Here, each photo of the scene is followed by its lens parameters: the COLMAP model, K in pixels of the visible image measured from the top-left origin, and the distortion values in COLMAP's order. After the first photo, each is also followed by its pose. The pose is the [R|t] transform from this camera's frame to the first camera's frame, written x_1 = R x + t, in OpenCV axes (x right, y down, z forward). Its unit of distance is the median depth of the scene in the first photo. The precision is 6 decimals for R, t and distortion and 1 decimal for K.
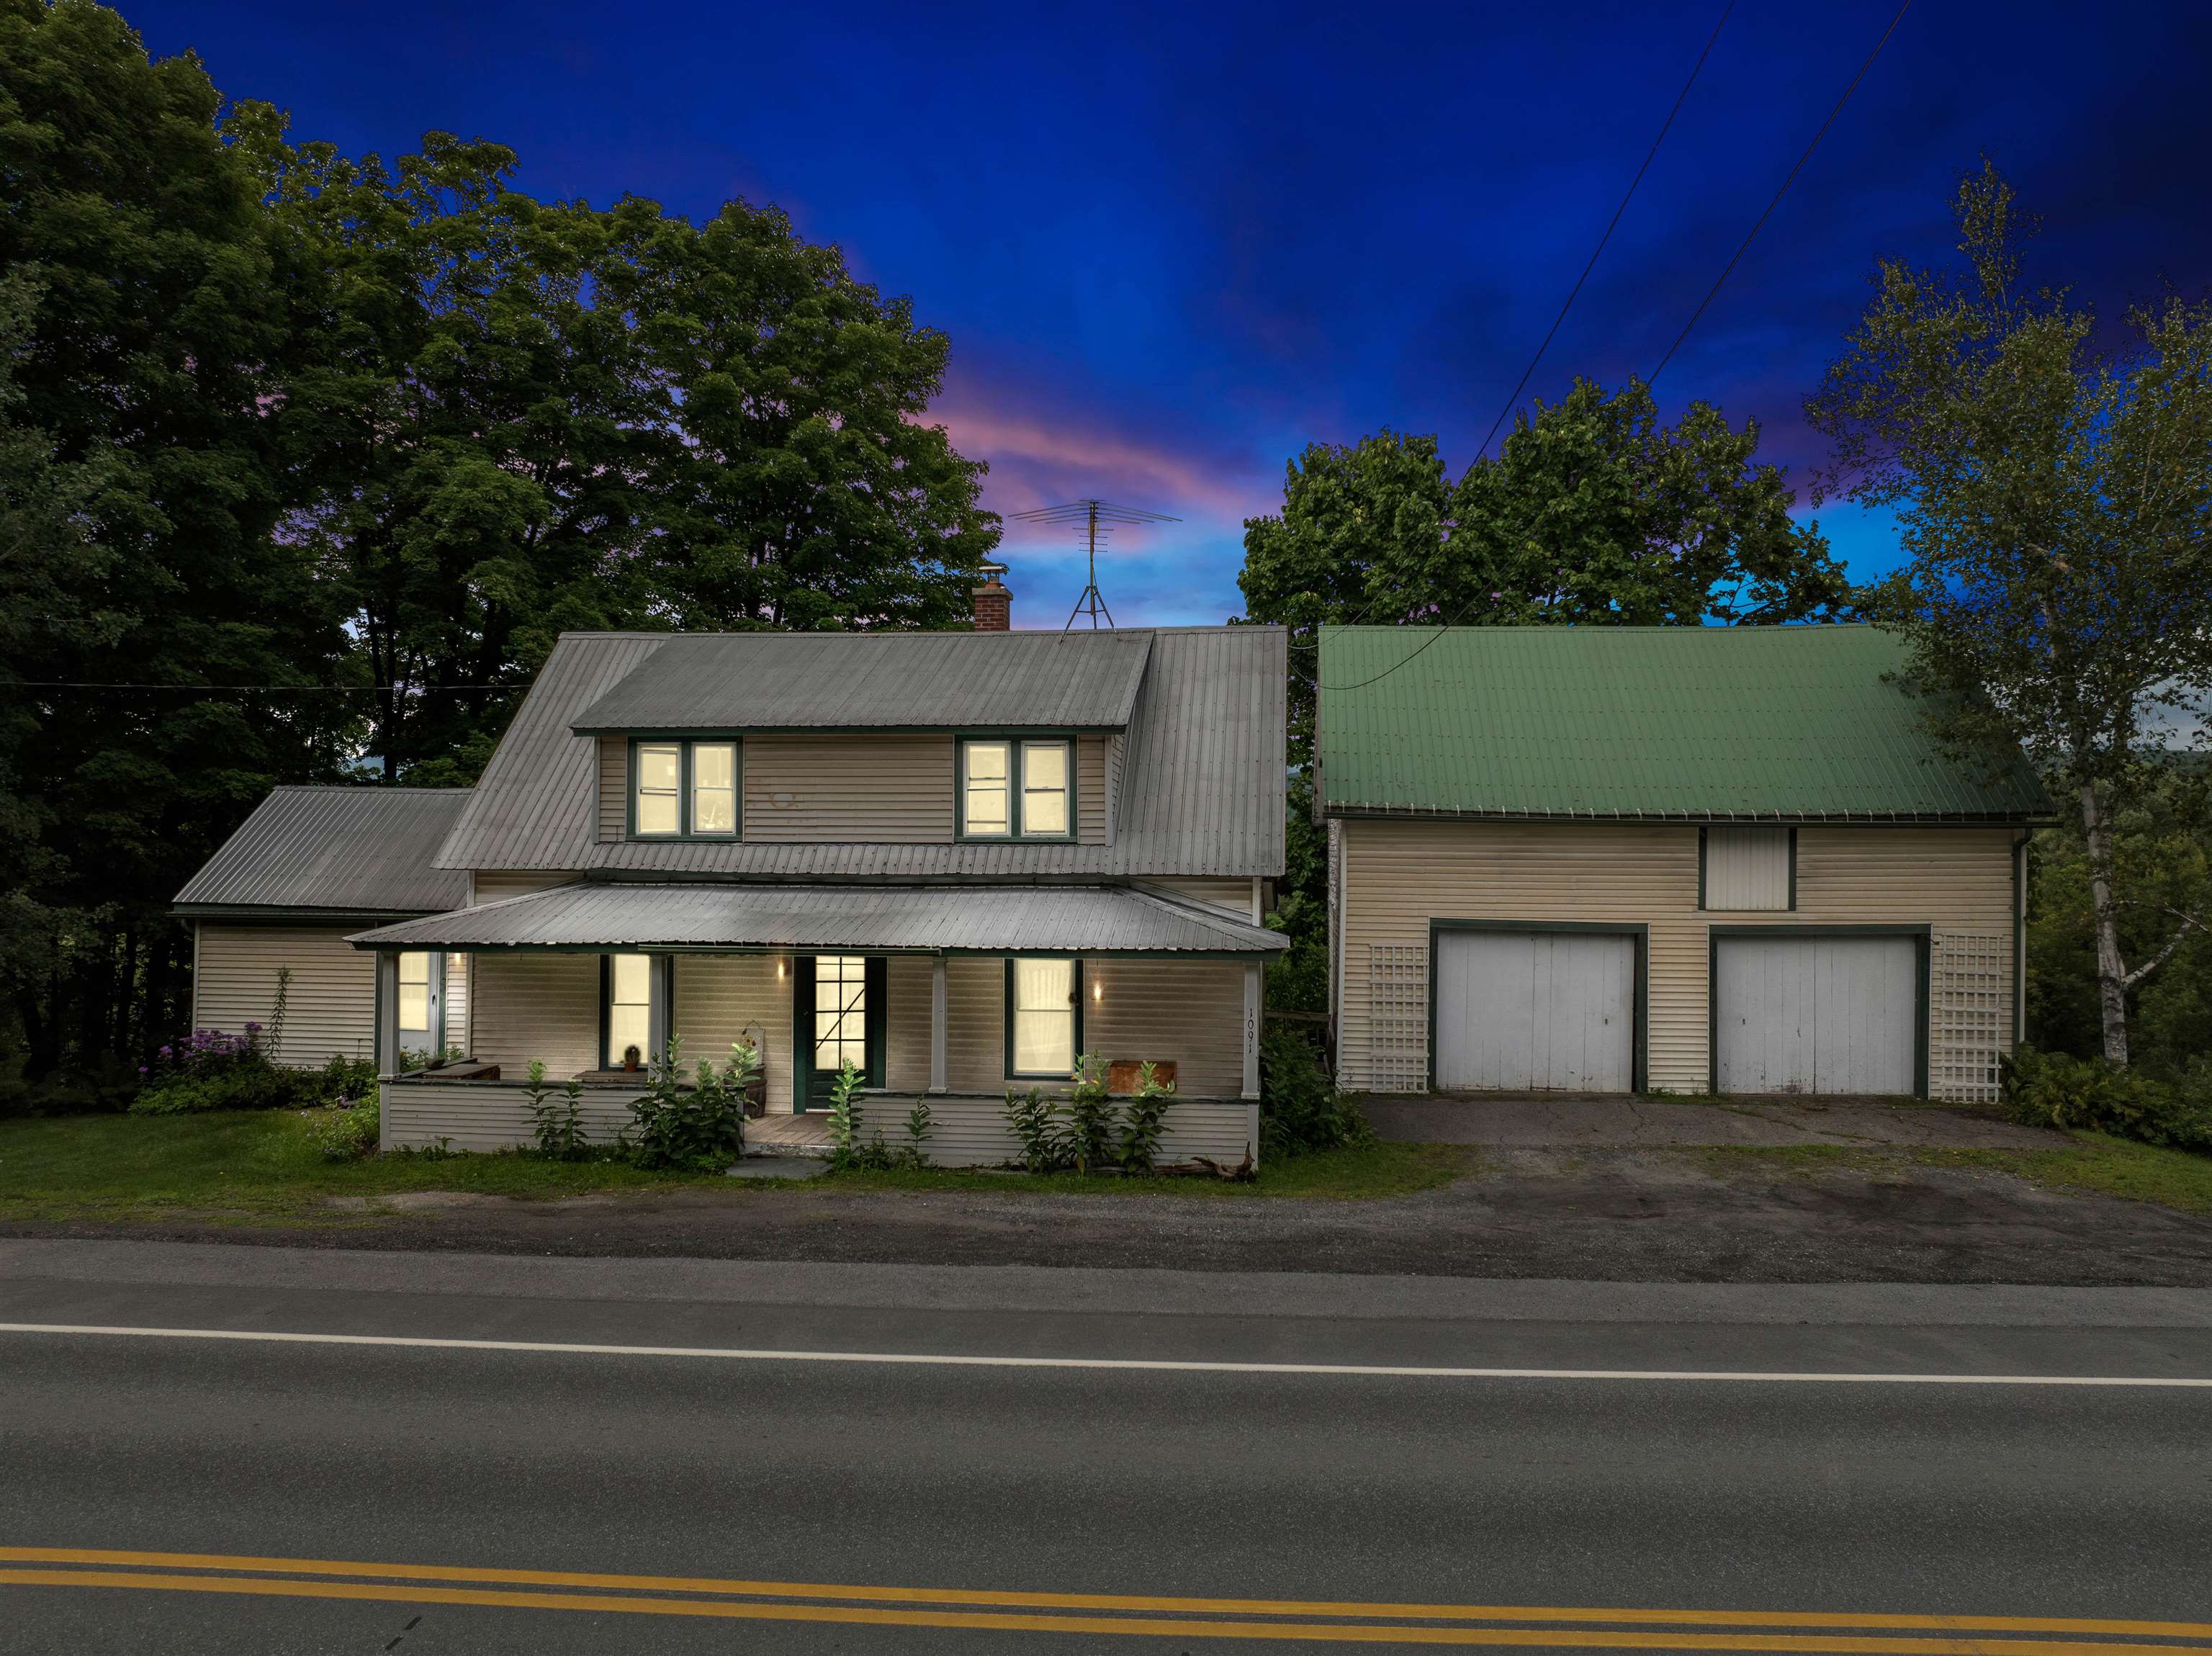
lens RADIAL K [[1554.2, 0, 1119.6], [0, 1554.2, 828.9], [0, 0, 1]] dist [-0.060999, 0.032175]
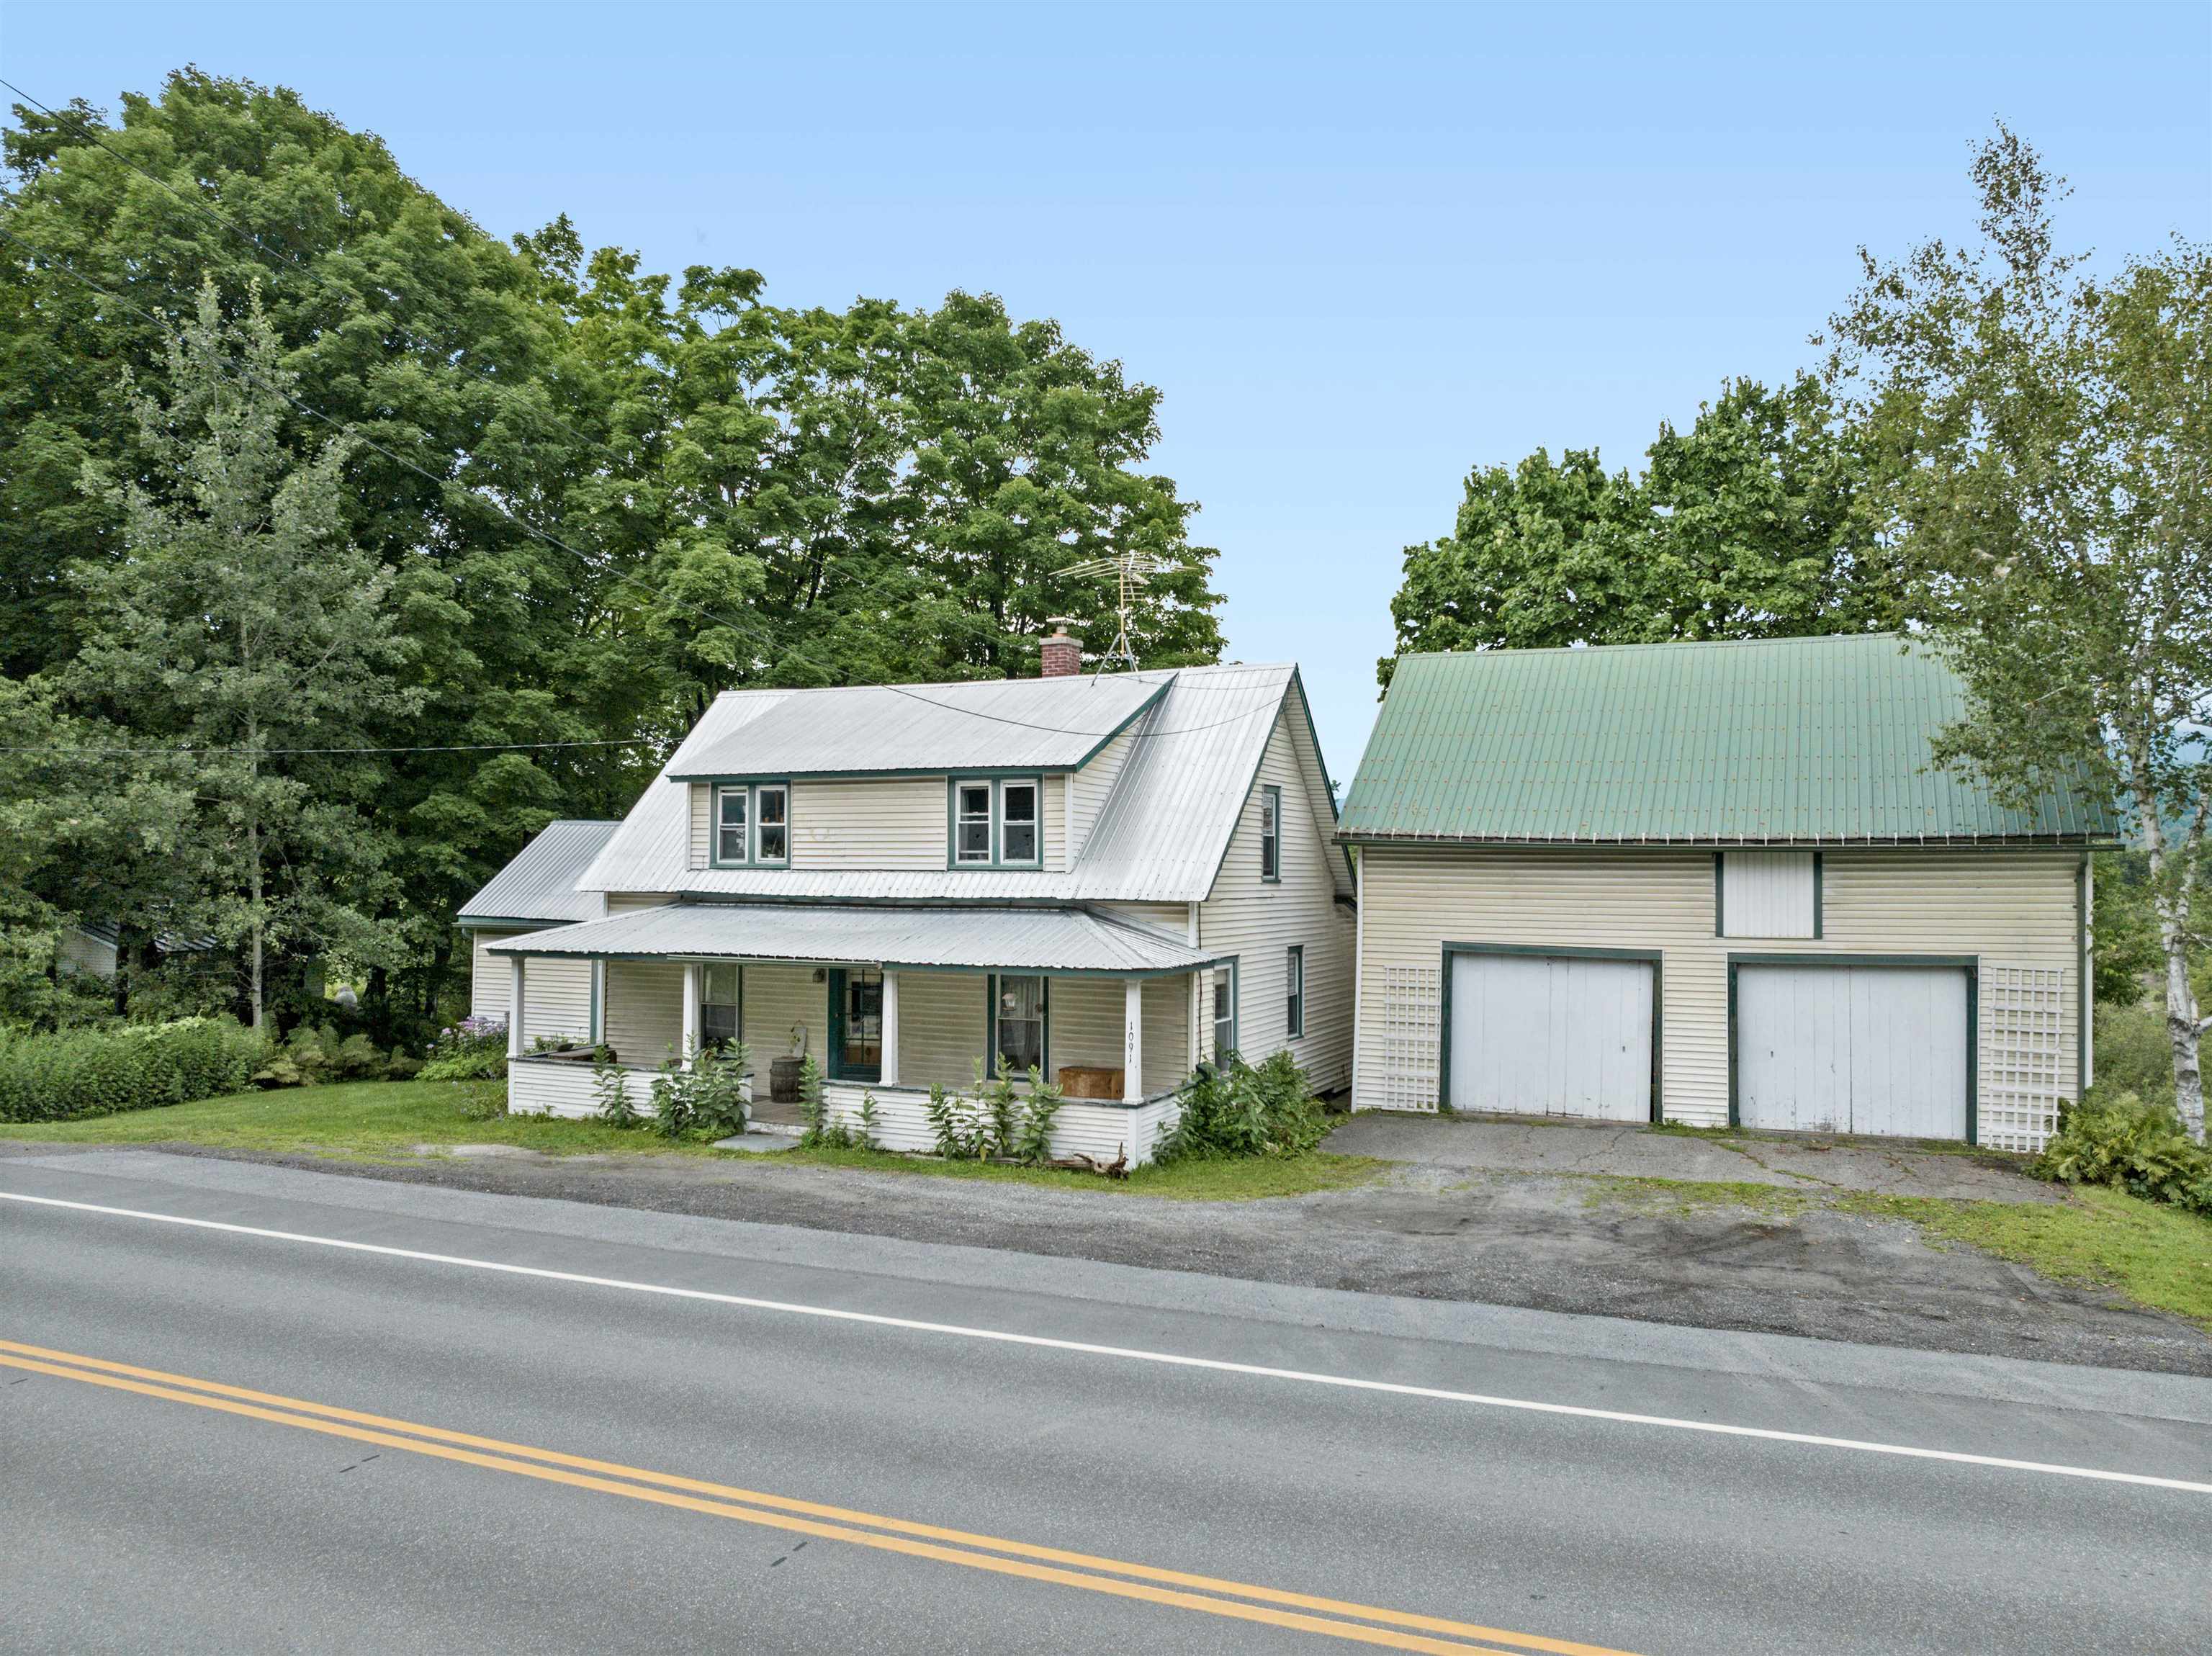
lens RADIAL K [[1554.2, 0, 1110.3], [0, 1554.2, 832.9], [0, 0, 1]] dist [-0.060999, 0.032175]
pose [[0.946382, -0.008512, -0.322937, 0.330127], [0.006683, 0.999955, -0.006770, -0.008582], [0.322980, 0.004249, 0.946396, -0.037350]]
